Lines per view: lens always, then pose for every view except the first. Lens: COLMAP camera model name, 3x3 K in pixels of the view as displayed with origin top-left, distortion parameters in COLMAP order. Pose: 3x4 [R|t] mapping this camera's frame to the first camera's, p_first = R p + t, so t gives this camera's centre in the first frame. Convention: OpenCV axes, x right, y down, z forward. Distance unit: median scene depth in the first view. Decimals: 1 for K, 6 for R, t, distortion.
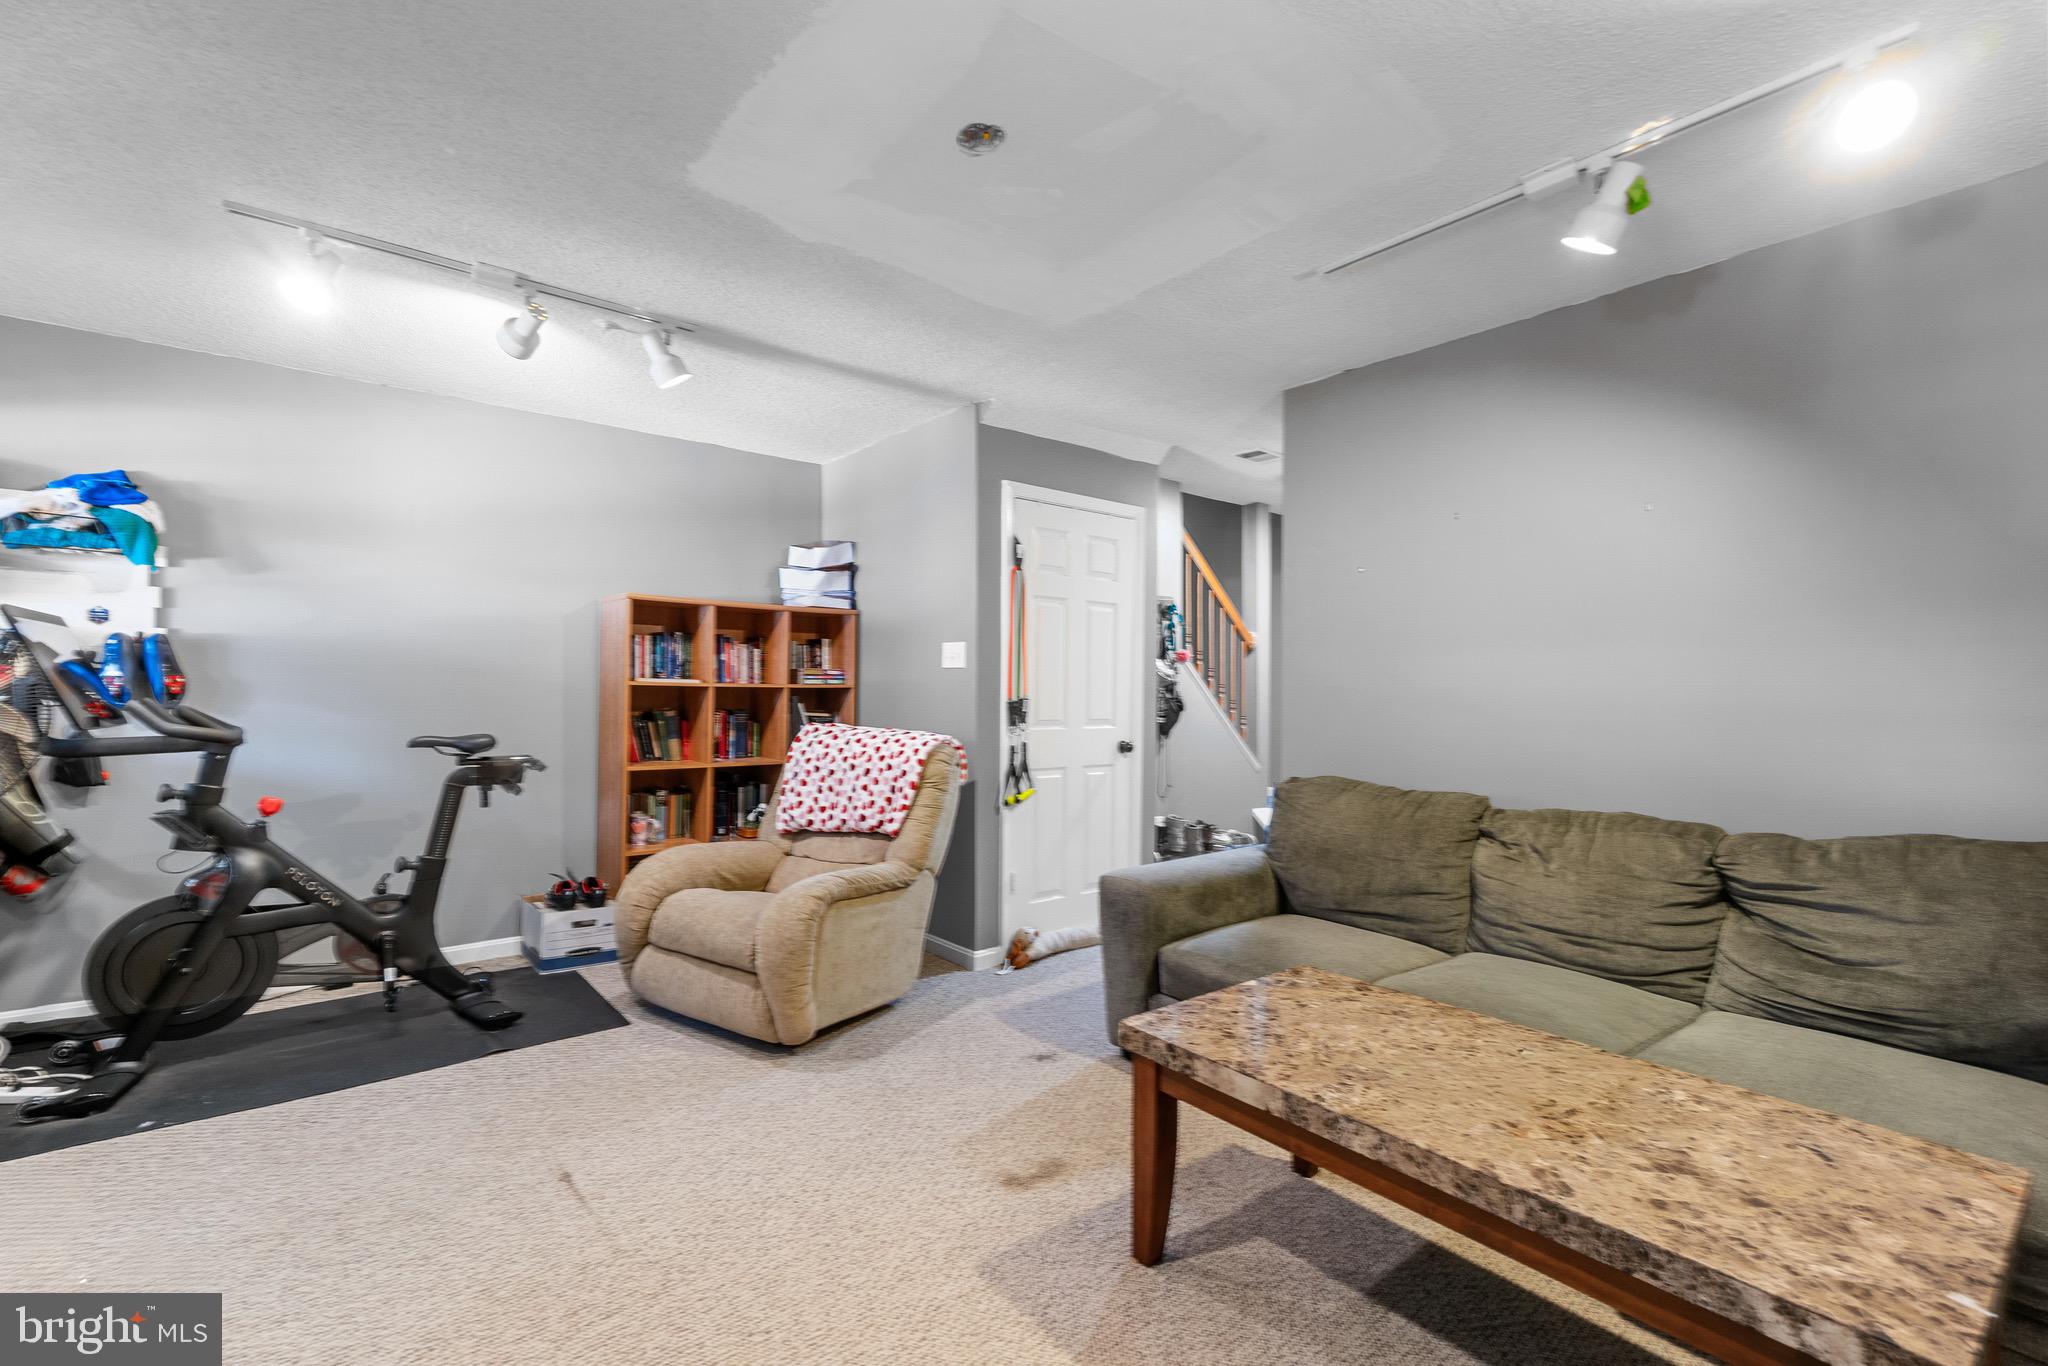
lens RADIAL K [[875.9, 0, 1018.4], [0, 875.9, 677.7], [0, 0, 1]] dist [0.000845, -0.000047]
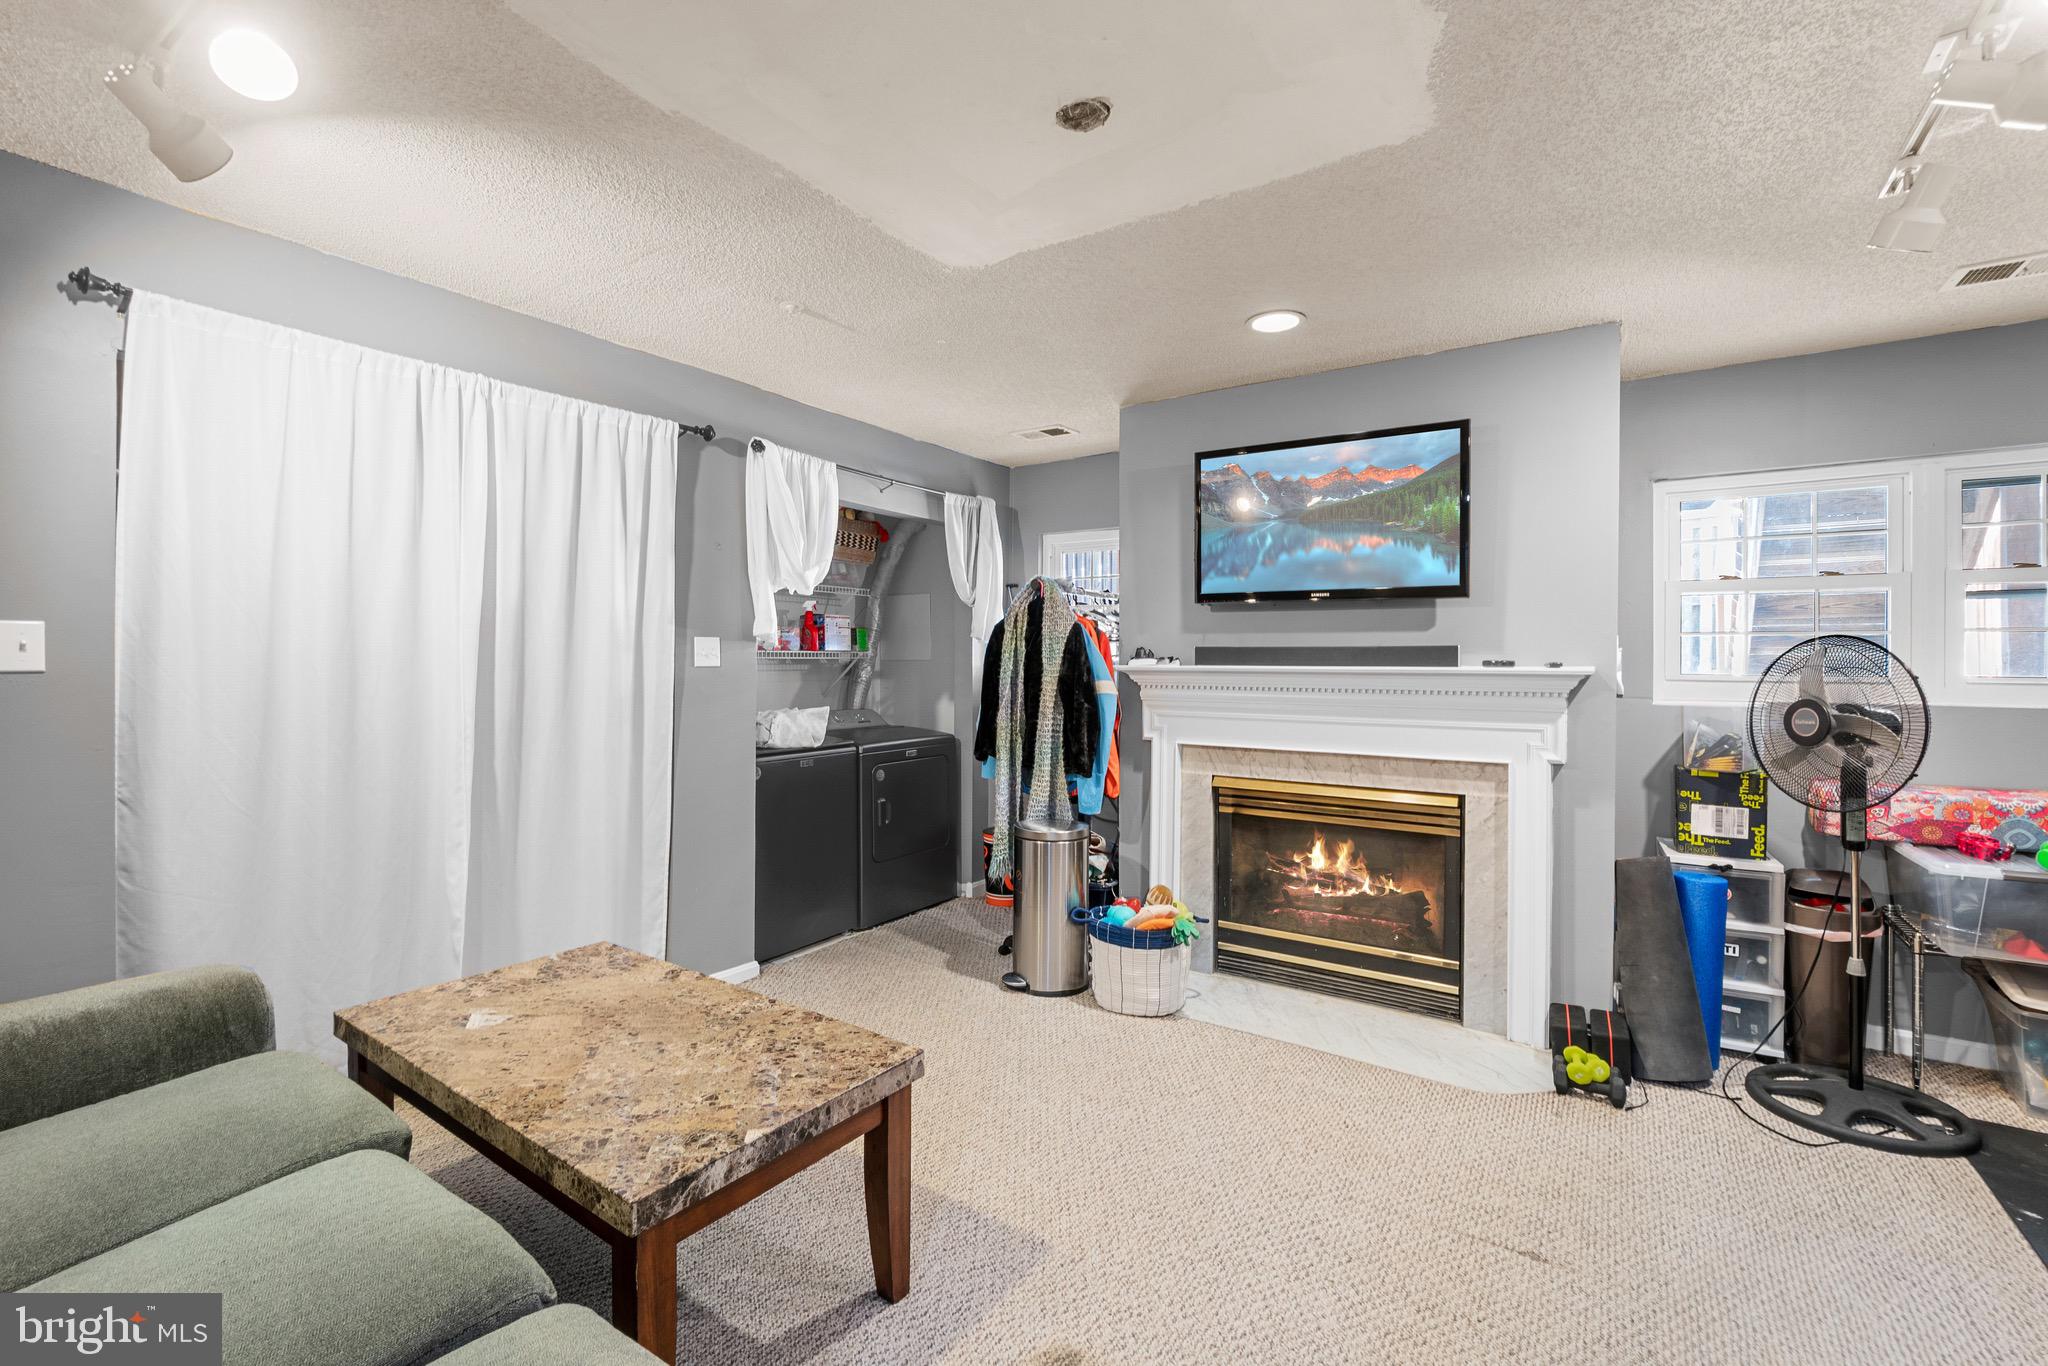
lens RADIAL K [[875.9, 0, 1014.8], [0, 875.9, 677.3], [0, 0, 1]] dist [0.000845, -0.000047]
pose [[-0.958402, -0.008286, -0.285303, 0.306744], [-0.006944, 0.999960, -0.005715, -0.025869], [0.285339, -0.003496, -0.958420, 2.001604]]
